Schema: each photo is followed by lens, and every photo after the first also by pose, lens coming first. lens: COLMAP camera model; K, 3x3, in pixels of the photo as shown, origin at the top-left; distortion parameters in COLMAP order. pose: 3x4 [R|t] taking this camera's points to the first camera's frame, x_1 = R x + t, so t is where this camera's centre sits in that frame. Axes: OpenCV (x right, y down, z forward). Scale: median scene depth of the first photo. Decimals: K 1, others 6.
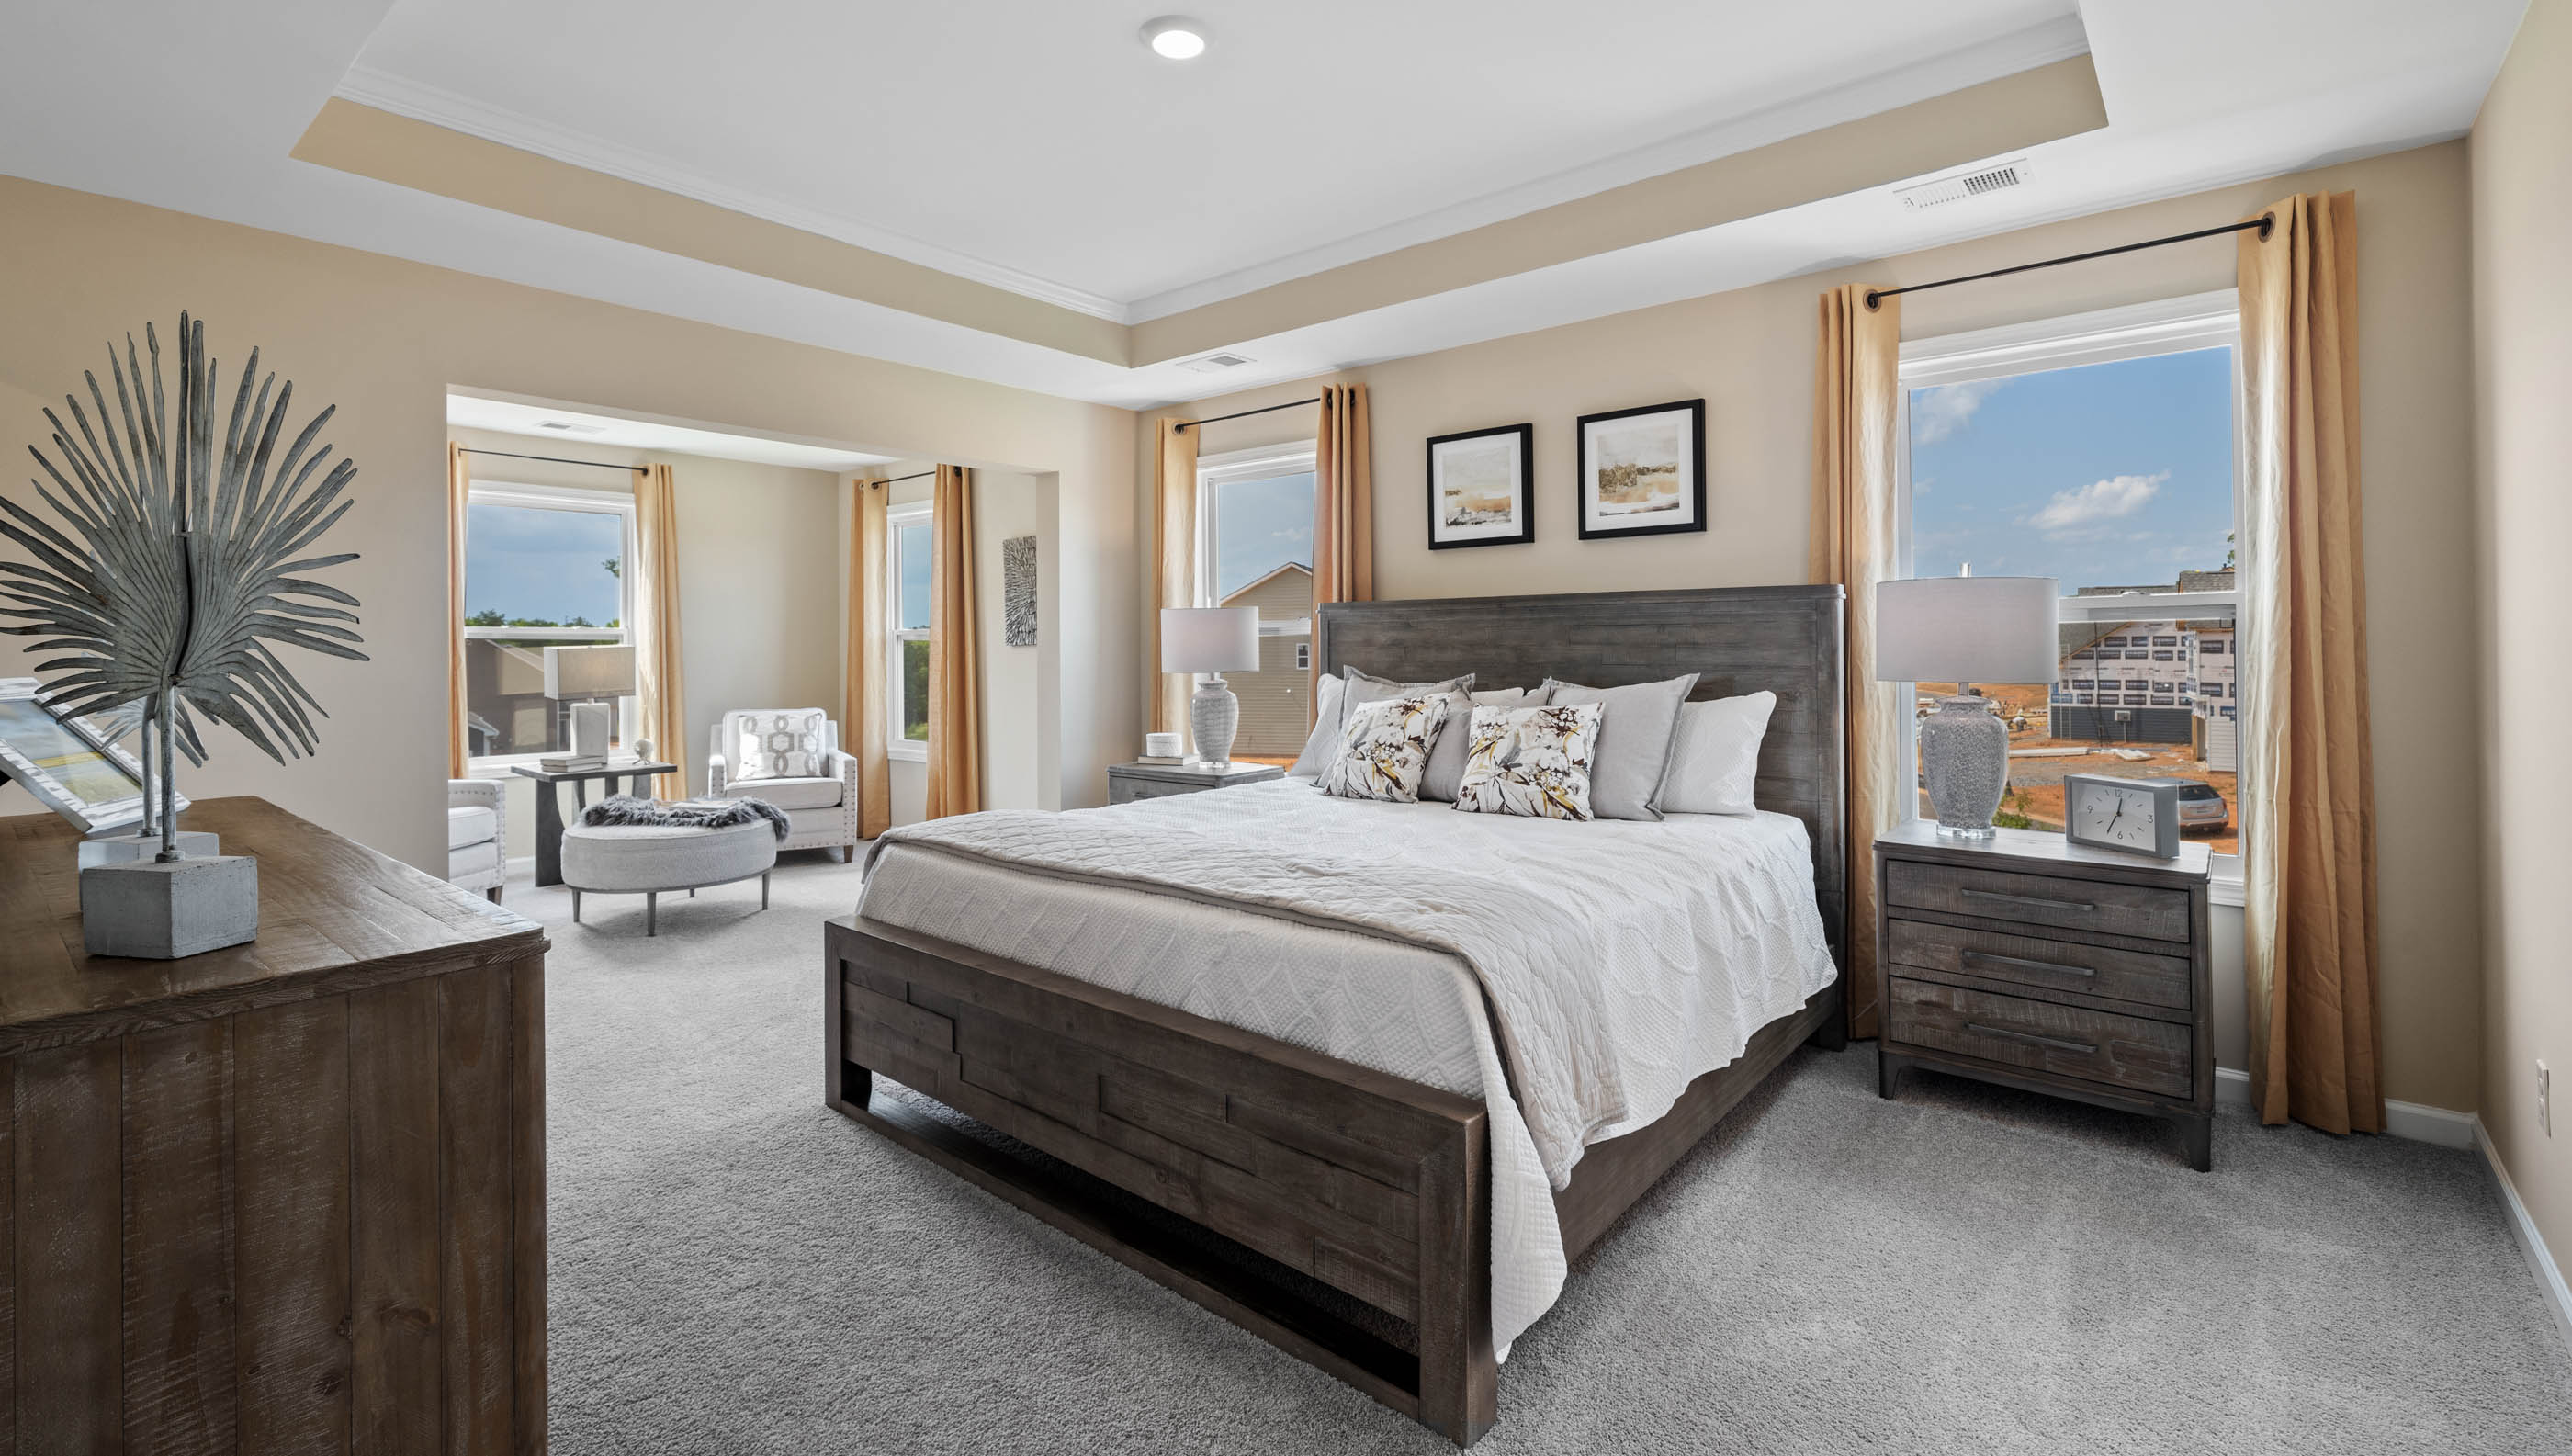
lens RADIAL K [[1105.3, 0, 1284.1], [0, 1105.3, 635.1], [0, 0, 1]] dist [-0.010794, -0.000159]
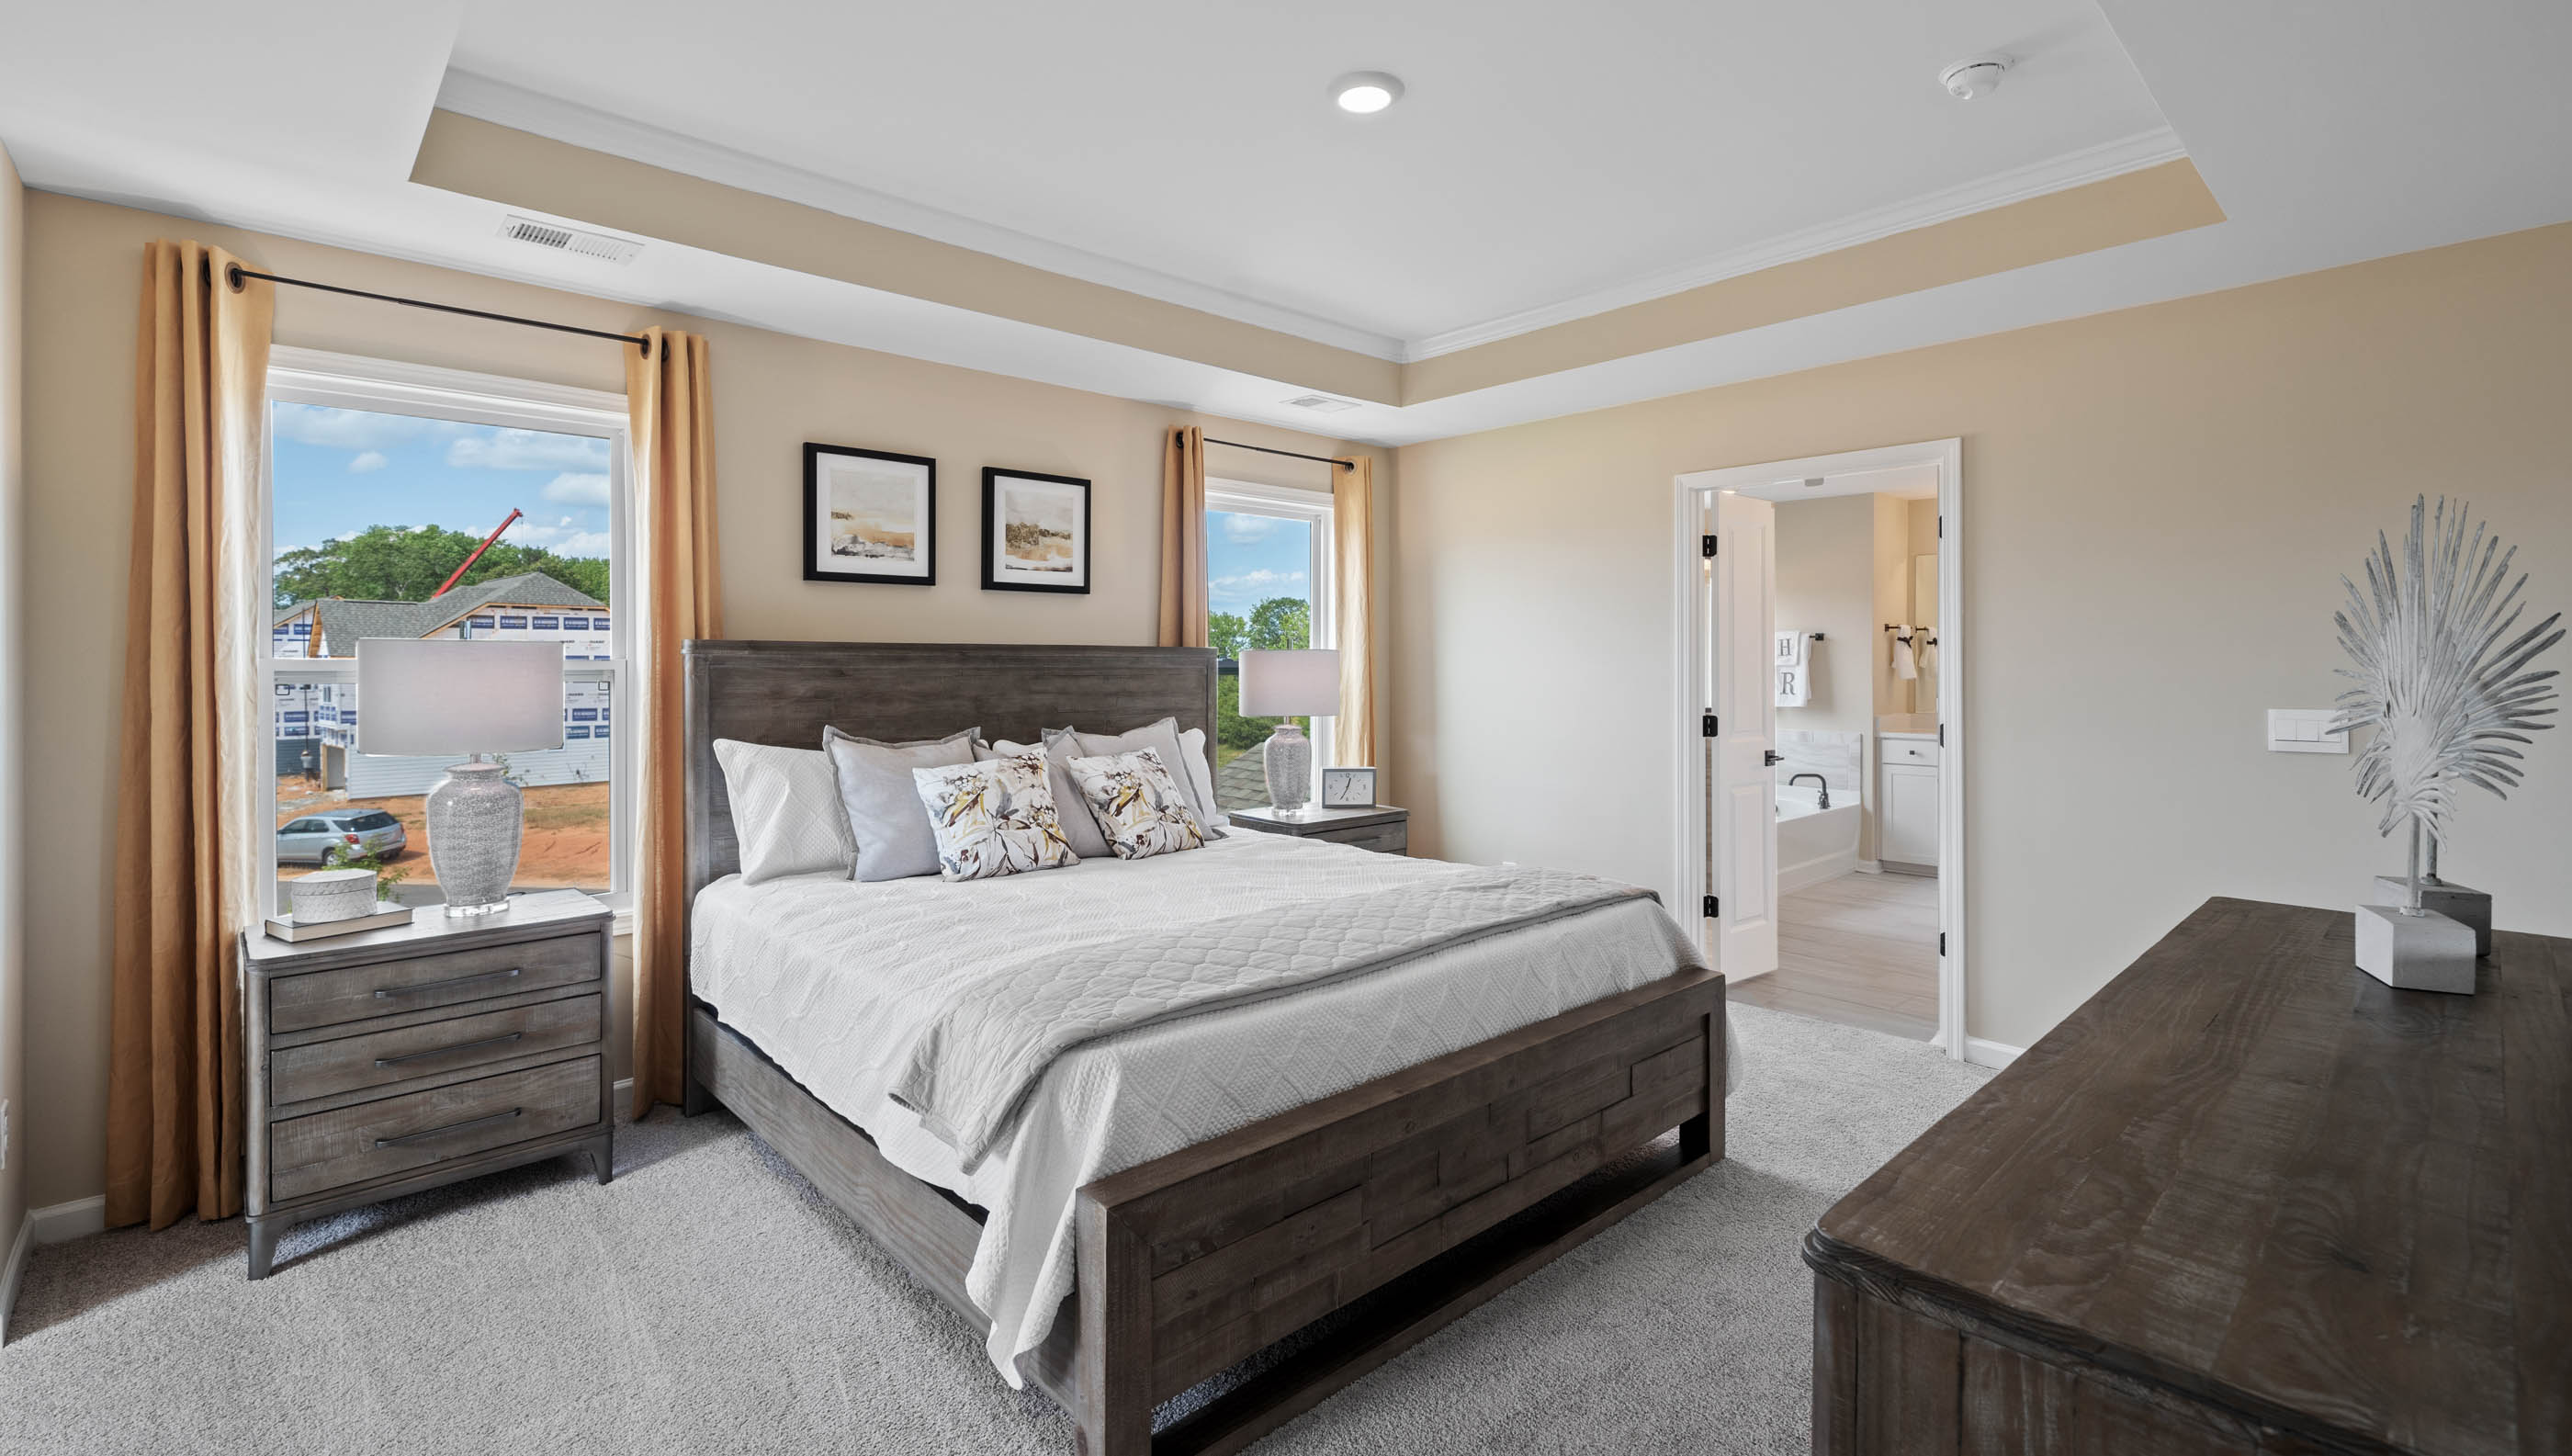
lens RADIAL K [[1146.9, 0, 1254.6], [0, 1146.9, 638.9], [0, 0, 1]] dist [-0.001601, -0.000384]
pose [[0.135029, 0.028338, 0.990436, -0.744967], [-0.011166, 0.999571, -0.027077, -0.015825], [-0.990779, -0.007403, 0.135288, 0.627429]]
